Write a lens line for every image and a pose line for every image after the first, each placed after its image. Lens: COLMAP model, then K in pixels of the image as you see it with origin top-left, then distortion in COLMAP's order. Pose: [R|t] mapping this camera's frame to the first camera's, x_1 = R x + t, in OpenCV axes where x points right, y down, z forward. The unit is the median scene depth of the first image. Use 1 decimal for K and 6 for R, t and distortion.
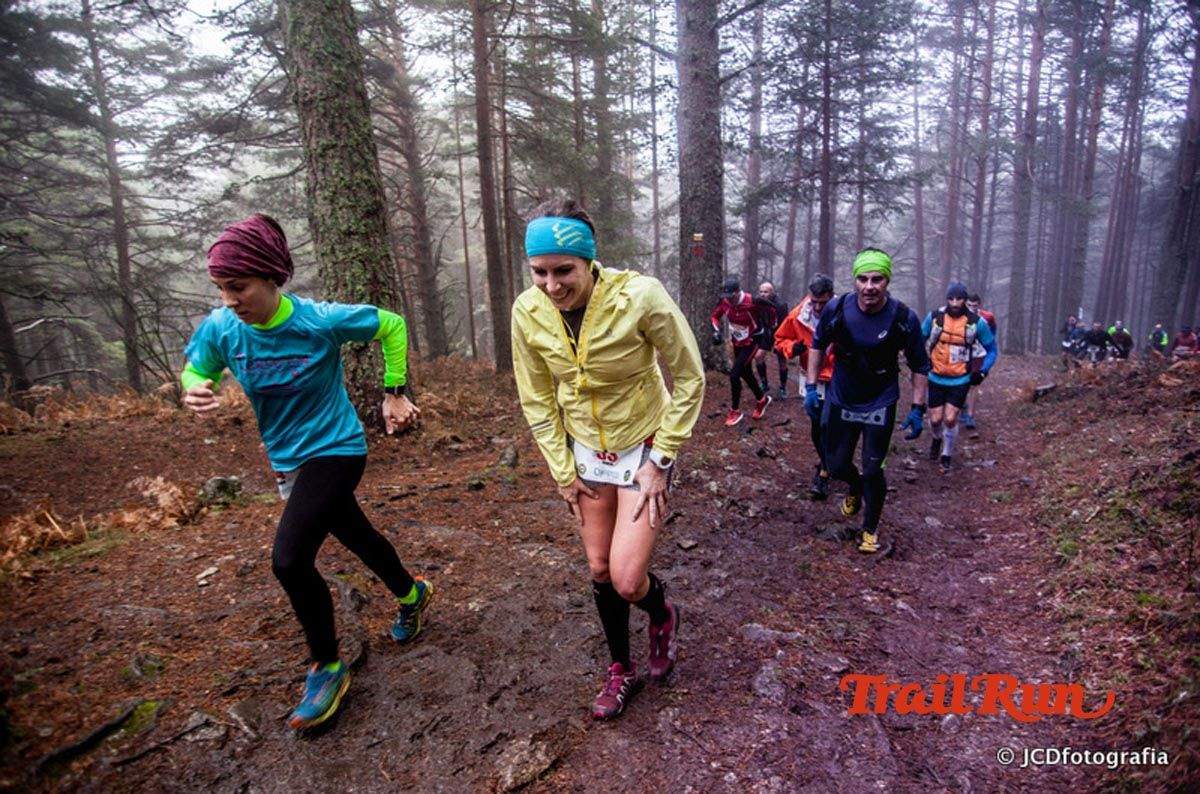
lens RADIAL K [[730.1, 0, 609.8], [0, 730.1, 405.8], [0, 0, 1]] dist [-0.095808, 0.053369]
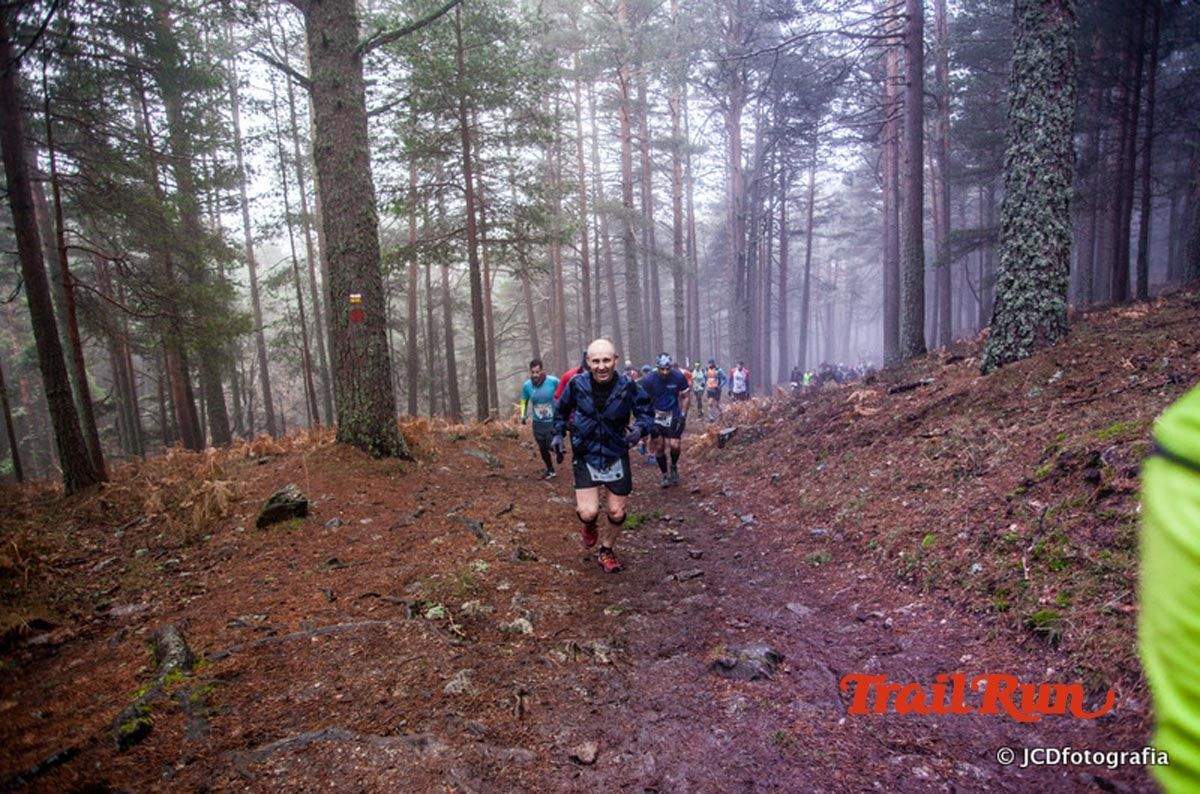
lens RADIAL K [[730.1, 0, 609.5], [0, 730.1, 406.1], [0, 0, 1]] dist [-0.095808, 0.053369]
pose [[0.857134, -0.092214, 0.506773, -0.081660], [0.141922, 0.988042, -0.060253, -0.029929], [-0.495157, 0.123568, 0.859971, 0.238715]]
